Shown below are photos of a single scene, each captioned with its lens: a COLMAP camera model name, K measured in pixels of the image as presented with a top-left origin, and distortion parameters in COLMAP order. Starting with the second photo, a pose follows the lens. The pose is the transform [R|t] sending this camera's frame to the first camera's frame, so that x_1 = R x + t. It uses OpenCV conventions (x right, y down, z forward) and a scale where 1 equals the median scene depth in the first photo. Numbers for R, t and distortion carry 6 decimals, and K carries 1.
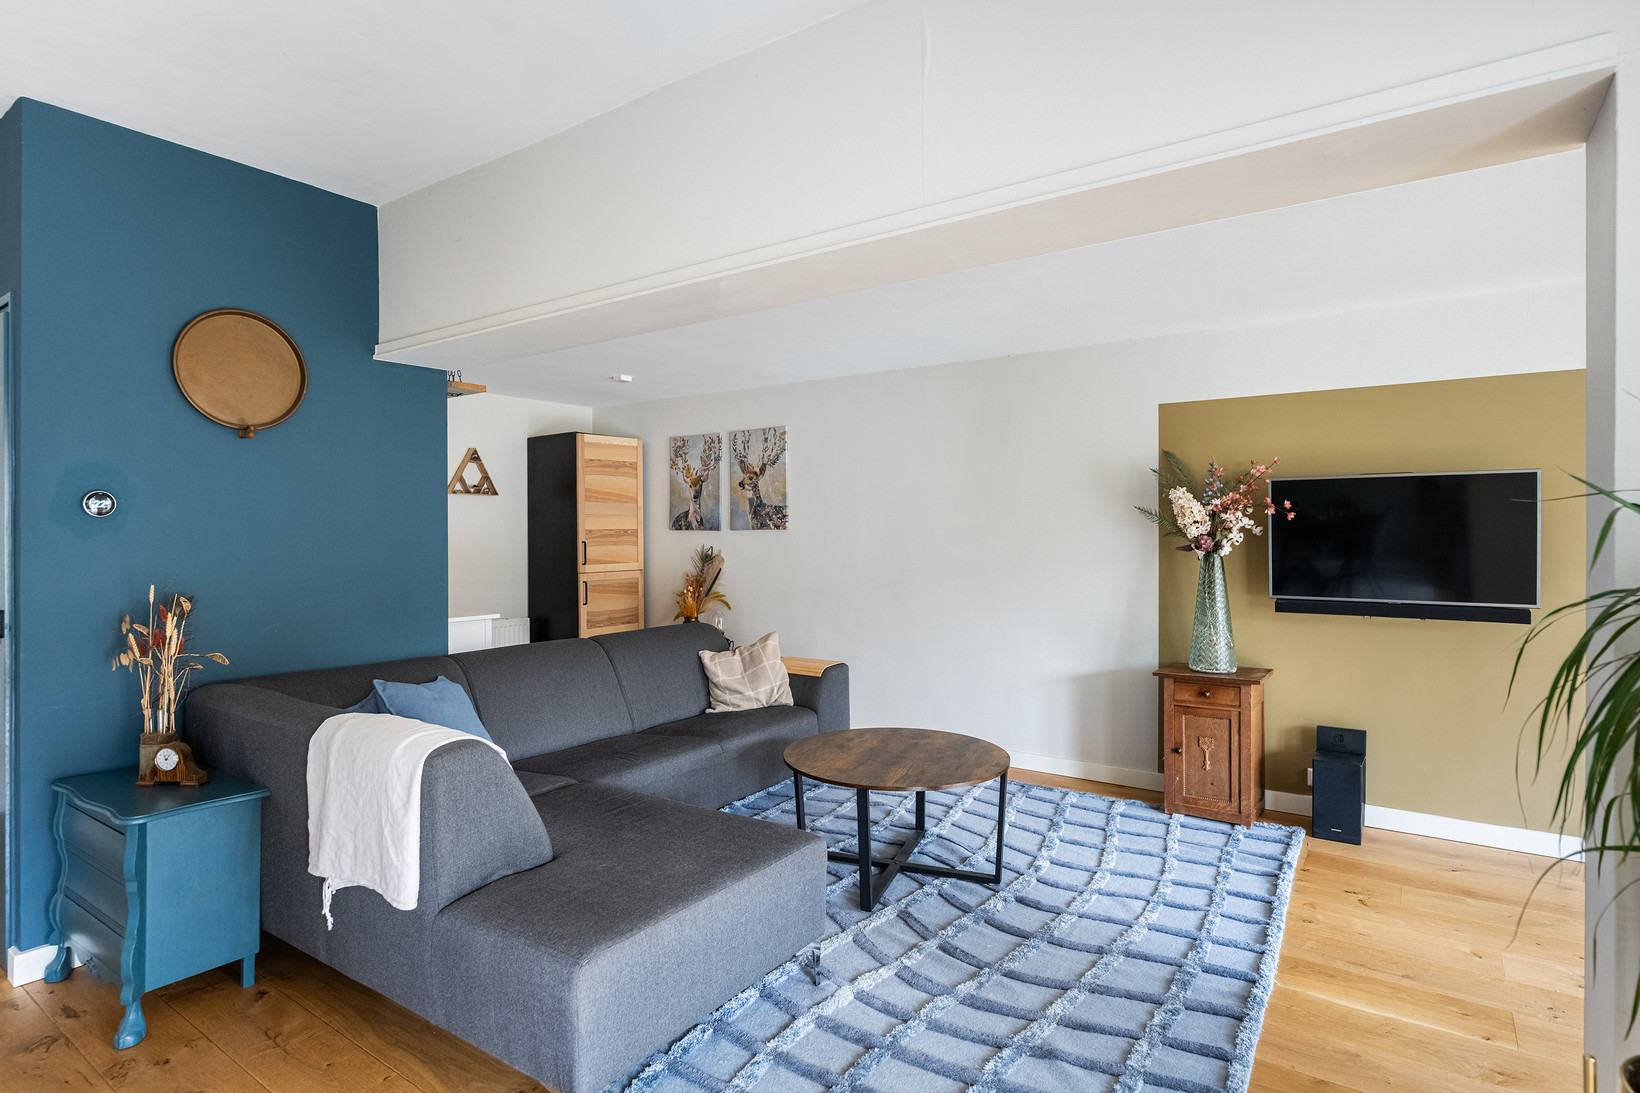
lens RADIAL K [[850.0, 0, 823.4], [0, 850.0, 532.7], [0, 0, 1]] dist [-0.000422, -0.001627]
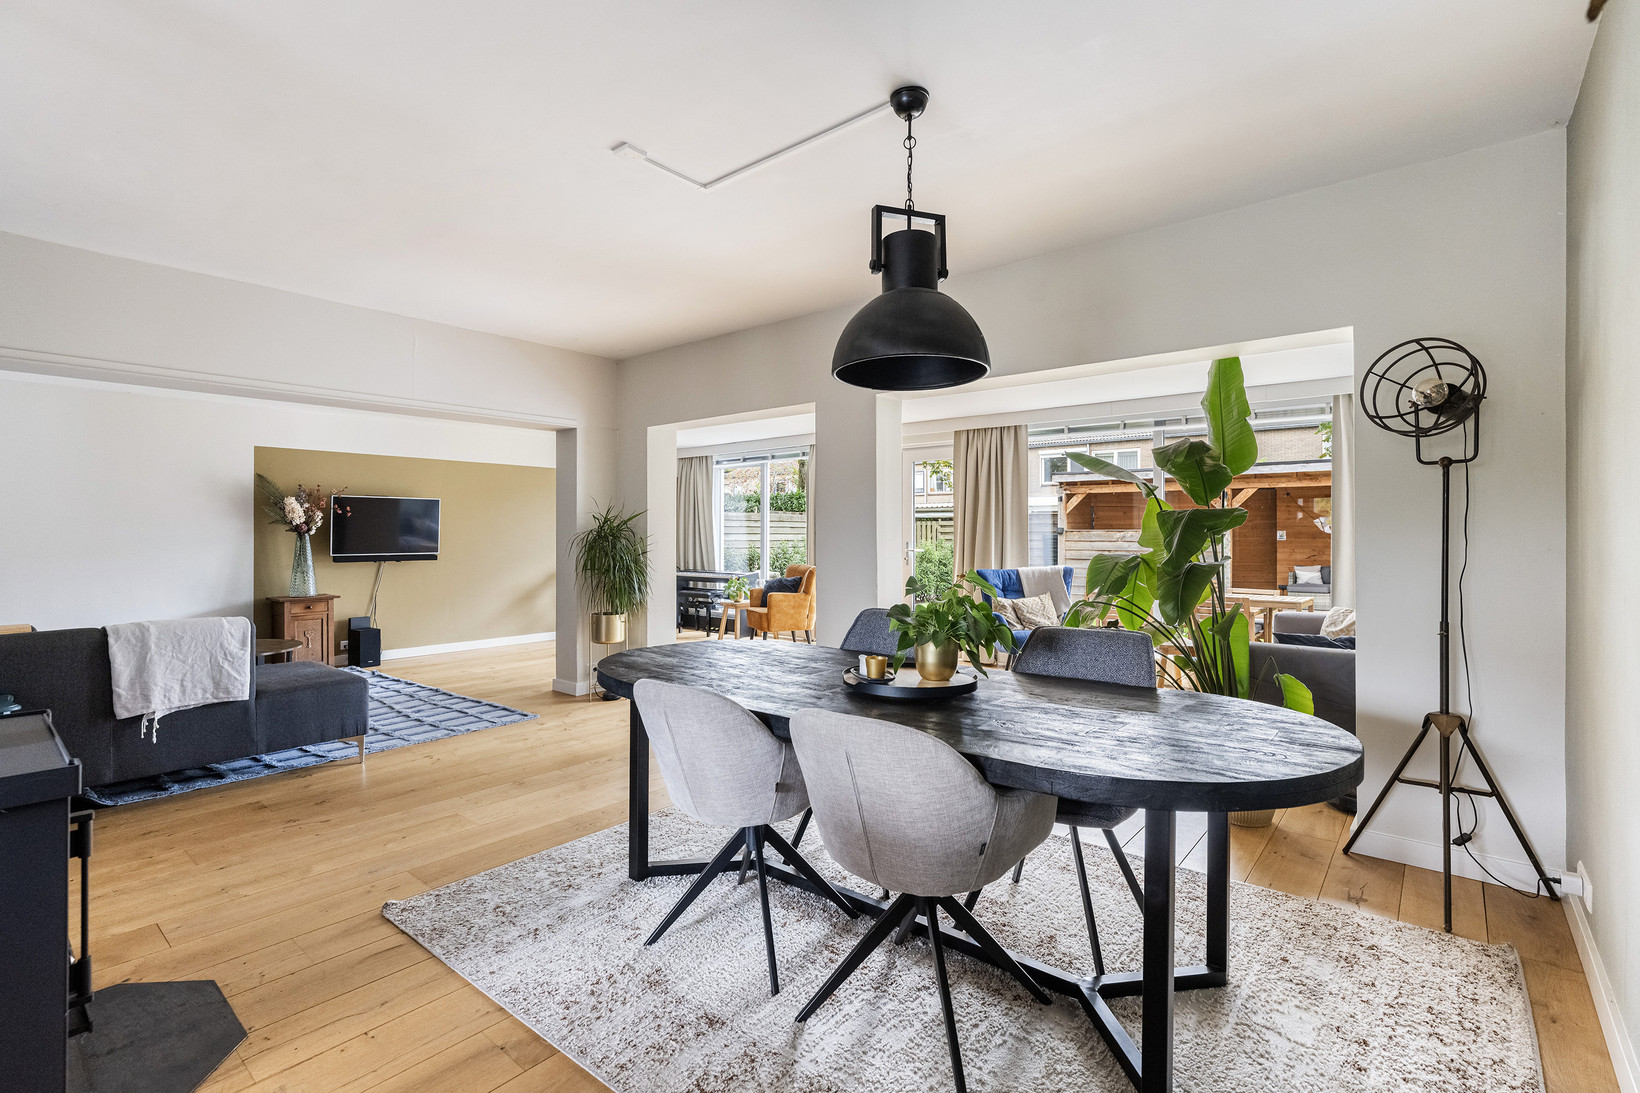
lens RADIAL K [[747.6, 0, 829.3], [0, 747.6, 535.8], [0, 0, 1]] dist [0.000253, -0.000378]
pose [[0.092524, -0.006262, 0.995691, -1.917757], [0.000578, 0.999980, 0.006235, 0.036538], [-0.995710, -0.000001, 0.092525, -0.534612]]
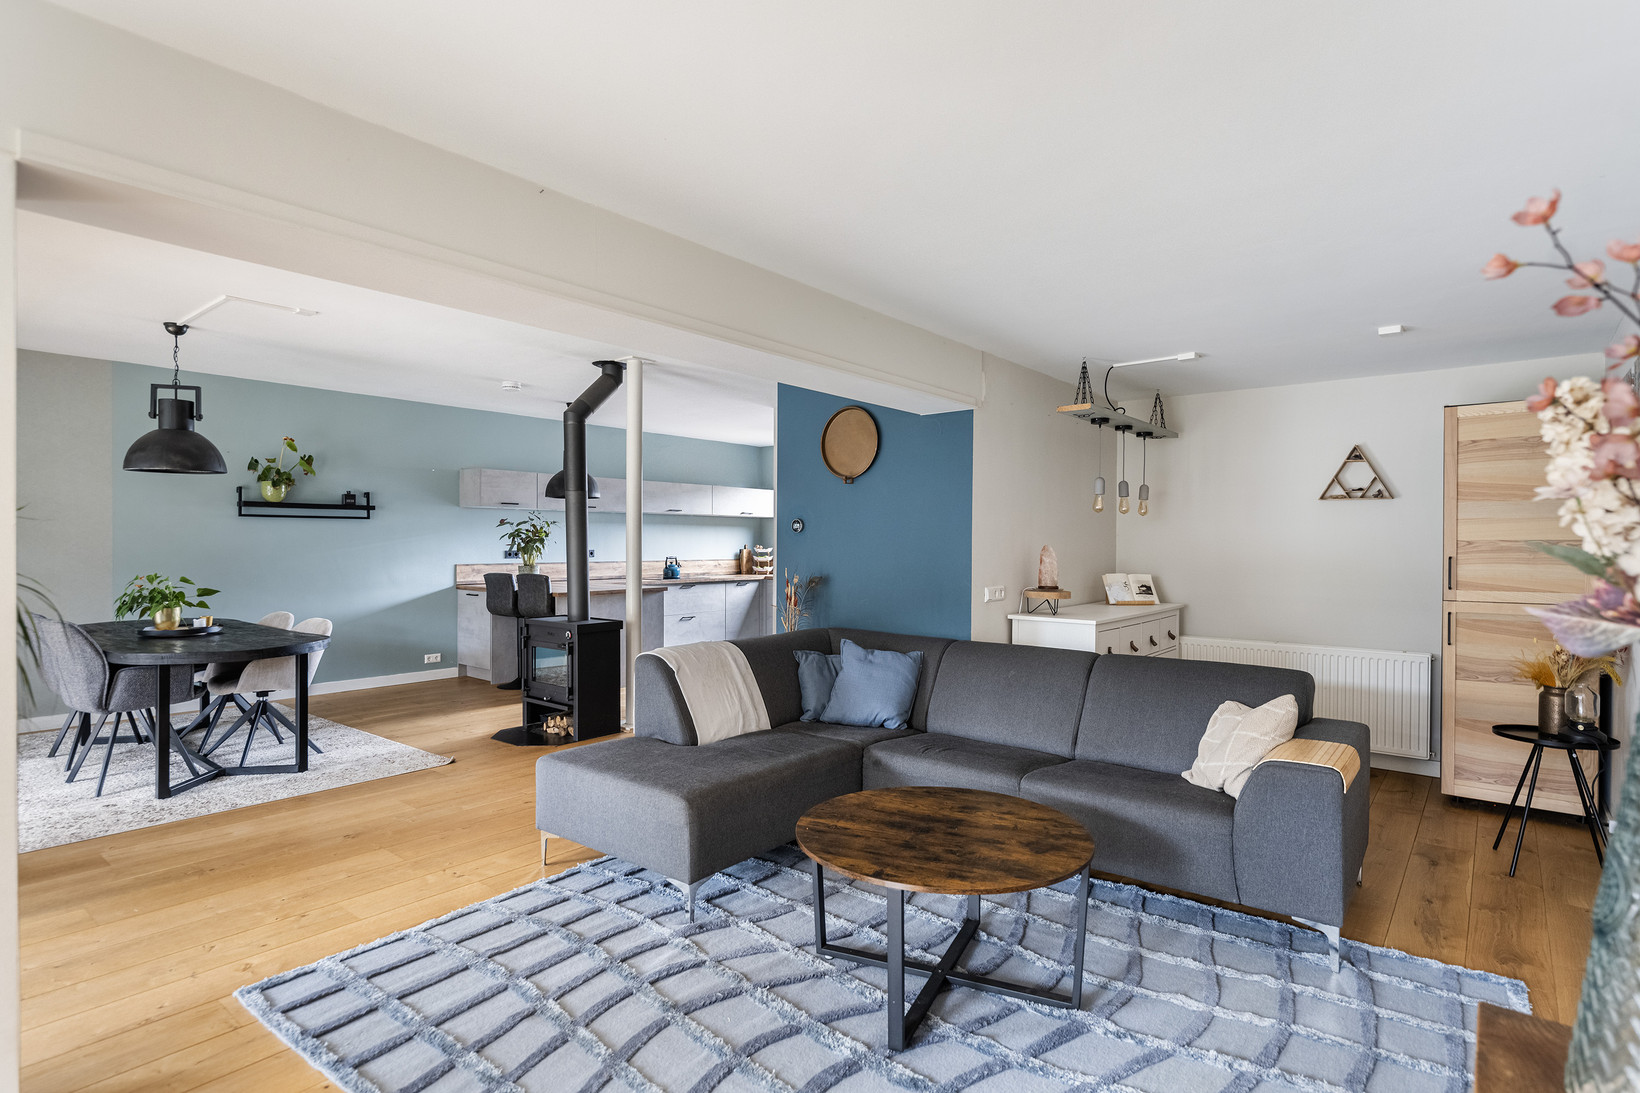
lens RADIAL K [[850.0, 0, 820.2], [0, 850.0, 548.0], [0, 0, 1]] dist [-0.000422, -0.001627]
pose [[-0.080225, 0.007826, -0.996746, 0.472620], [-0.005773, 0.999949, 0.008316, -0.000096], [0.996760, 0.006421, -0.080176, 0.524208]]
